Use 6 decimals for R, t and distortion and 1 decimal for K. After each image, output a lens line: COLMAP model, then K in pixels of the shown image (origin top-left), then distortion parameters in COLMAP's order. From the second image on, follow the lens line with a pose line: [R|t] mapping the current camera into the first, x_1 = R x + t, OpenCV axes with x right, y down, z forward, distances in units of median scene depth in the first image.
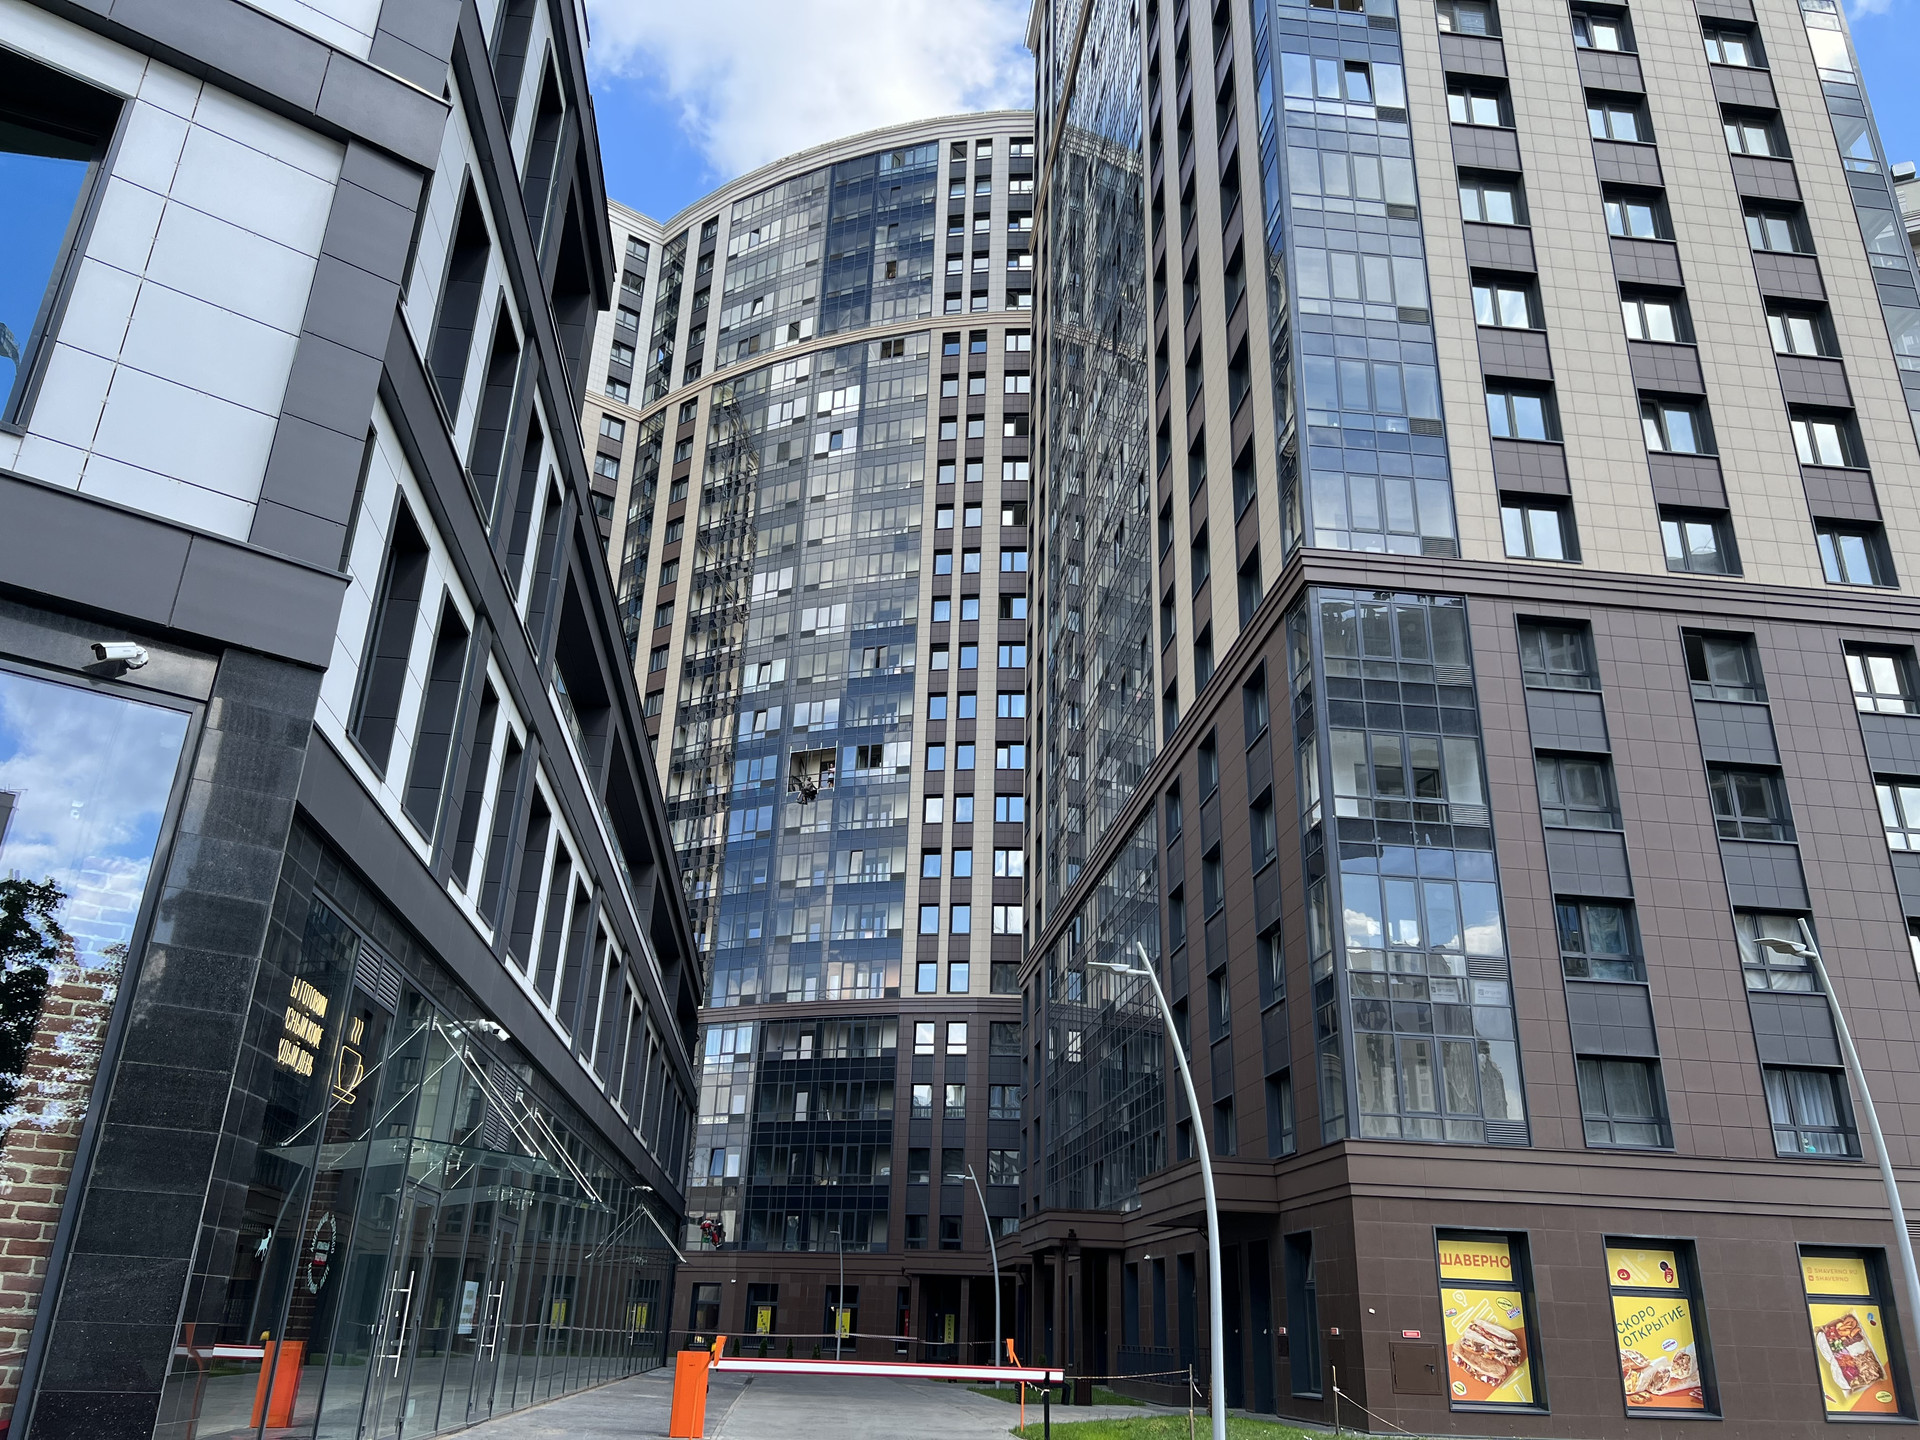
lens RADIAL K [[1438.8, 0, 959.6], [0, 1438.8, 726.1], [0, 0, 1]] dist [0.061906, -0.066596]
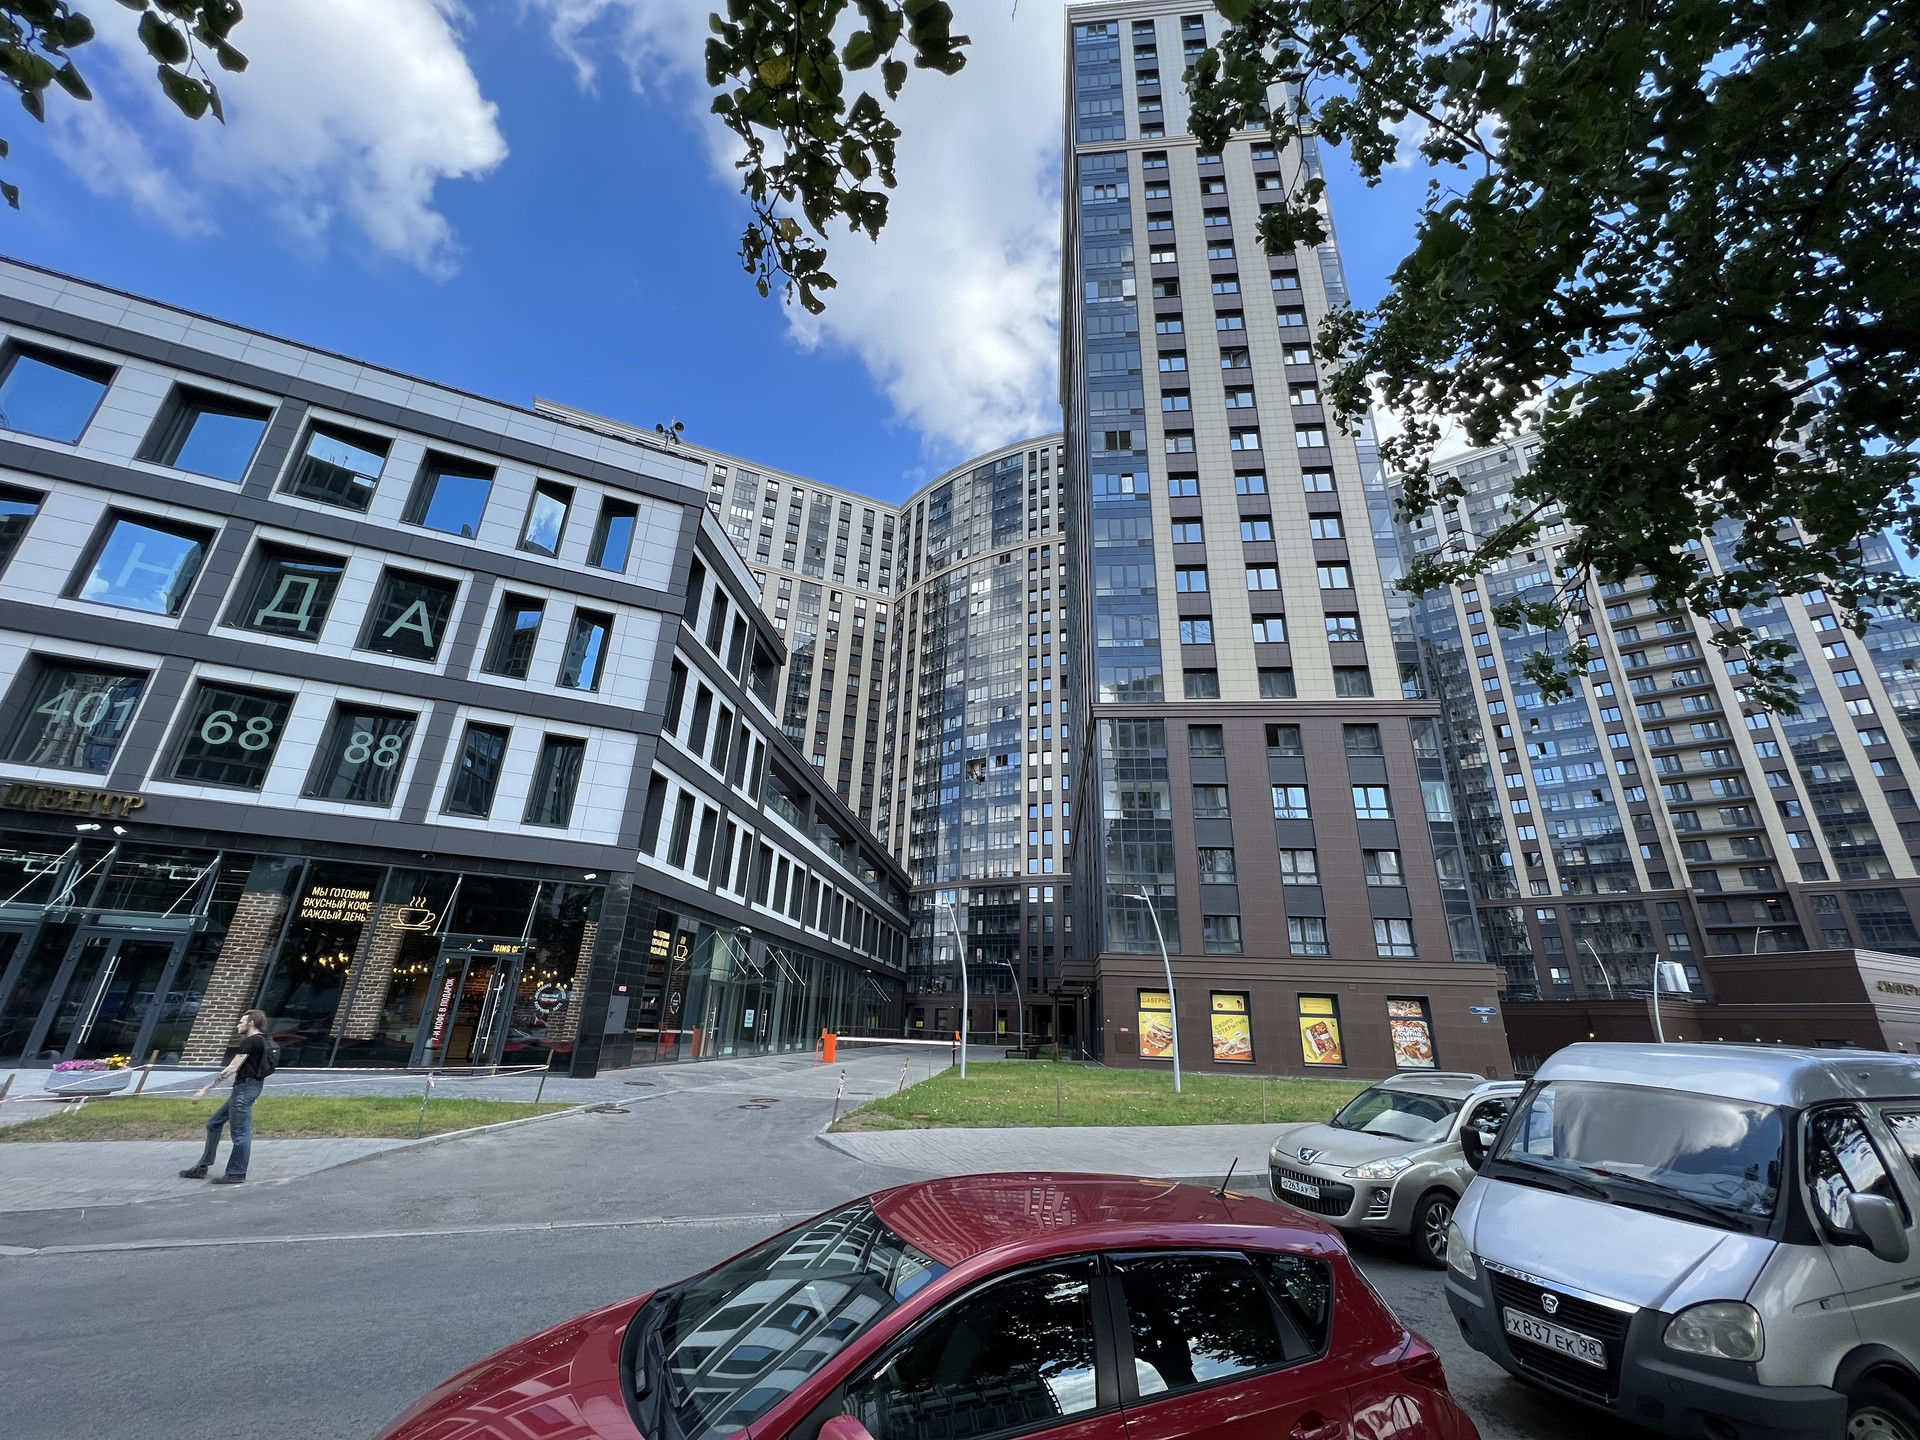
lens RADIAL K [[772.4, 0, 957.5], [0, 772.4, 725.2], [0, 0, 1]] dist [-0.001677, 0.000107]
pose [[0.976230, -0.075305, -0.203235, 0.269419], [0.078593, 0.996874, 0.008146, -0.112682], [0.201986, -0.023926, 0.979096, -0.282366]]
